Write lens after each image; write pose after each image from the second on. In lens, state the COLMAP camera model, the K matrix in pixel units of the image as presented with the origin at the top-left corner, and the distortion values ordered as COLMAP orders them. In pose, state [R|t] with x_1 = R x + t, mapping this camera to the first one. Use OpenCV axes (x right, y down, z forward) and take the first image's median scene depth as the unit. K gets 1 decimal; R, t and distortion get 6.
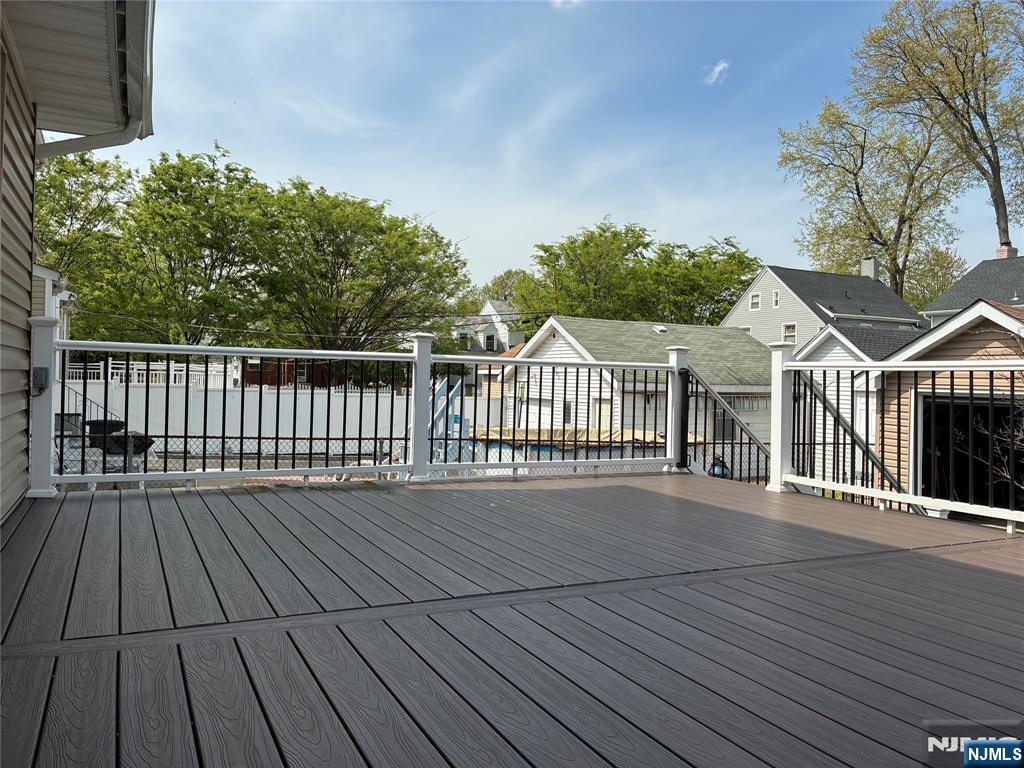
lens RADIAL K [[776.1, 0, 508.8], [0, 776.1, 379.1], [0, 0, 1]] dist [0.024212, -0.002871]
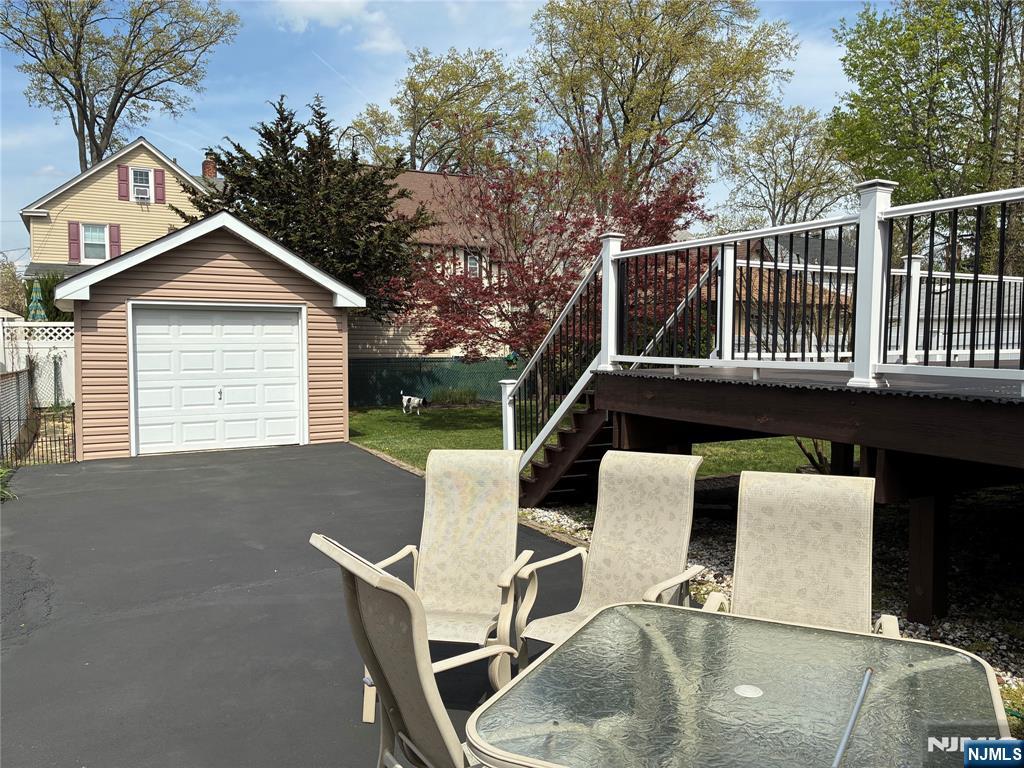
lens RADIAL K [[776.1, 0, 508.8], [0, 776.1, 379.1], [0, 0, 1]] dist [0.024212, -0.002871]
pose [[-0.039876, -0.081905, 0.995842, -0.099181], [0.000070, 0.996635, 0.081973, 0.007612], [-0.999205, 0.003338, -0.039736, 0.165209]]
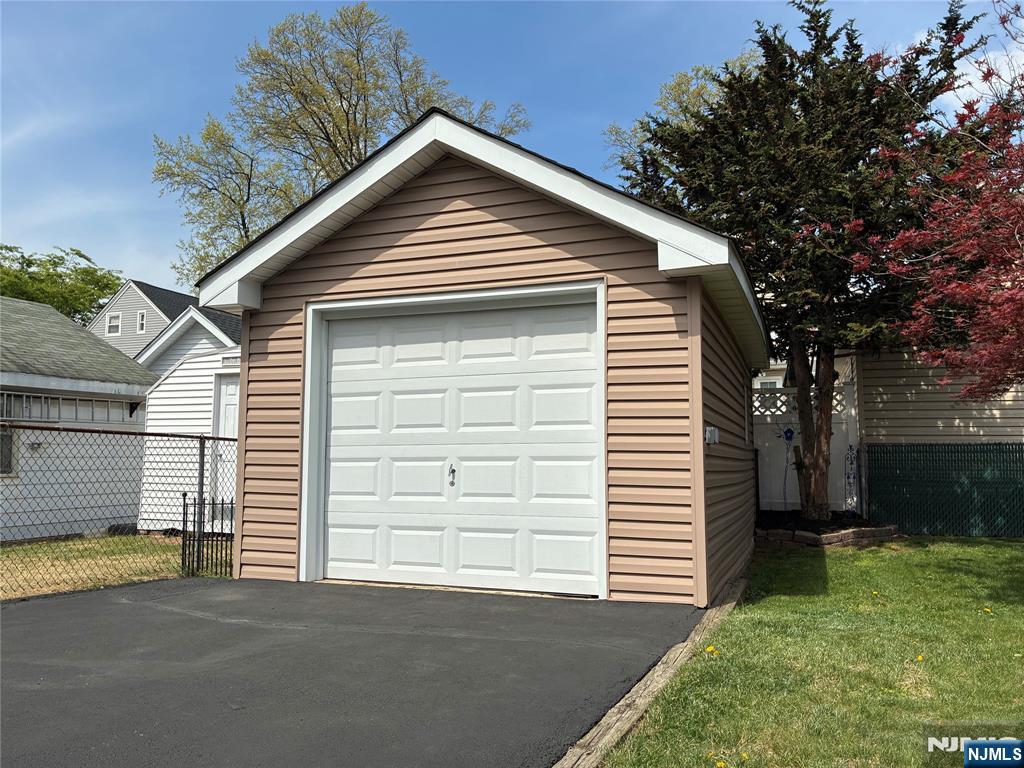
lens RADIAL K [[776.1, 0, 508.8], [0, 776.1, 379.1], [0, 0, 1]] dist [0.024212, -0.002871]
pose [[0.736354, 0.047163, 0.674951, 0.073928], [0.018910, 0.995743, -0.090210, 0.028969], [-0.676332, 0.079190, 0.732328, 0.148081]]
